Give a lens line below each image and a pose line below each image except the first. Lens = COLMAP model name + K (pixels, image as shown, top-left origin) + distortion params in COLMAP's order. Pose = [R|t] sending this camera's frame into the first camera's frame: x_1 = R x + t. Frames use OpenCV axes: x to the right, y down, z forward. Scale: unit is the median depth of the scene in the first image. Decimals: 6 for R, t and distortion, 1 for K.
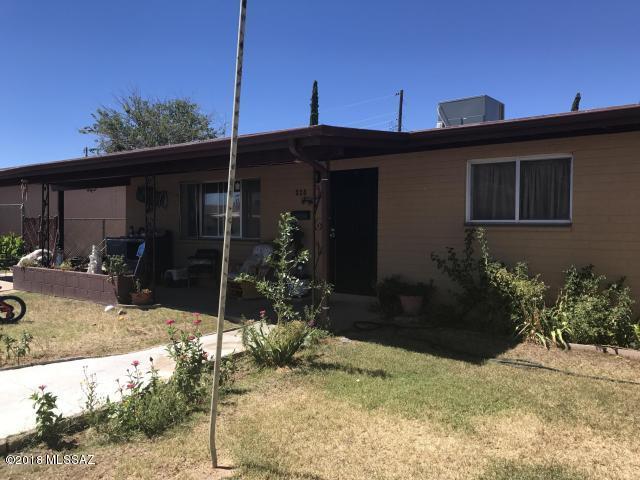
lens RADIAL K [[529.2, 0, 318.0], [0, 529.2, 244.1], [0, 0, 1]] dist [0.048199, -0.025468]
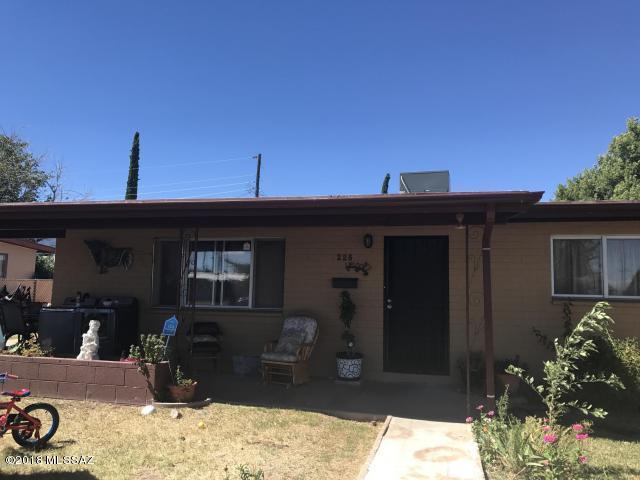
lens RADIAL K [[529.2, 0, 318.5], [0, 529.2, 234.5], [0, 0, 1]] dist [0.048199, -0.025468]
pose [[0.921198, 0.053548, 0.385393, -0.423978], [-0.002490, 0.991276, -0.131780, -0.018826], [-0.389087, 0.120435, 0.913294, 0.198364]]
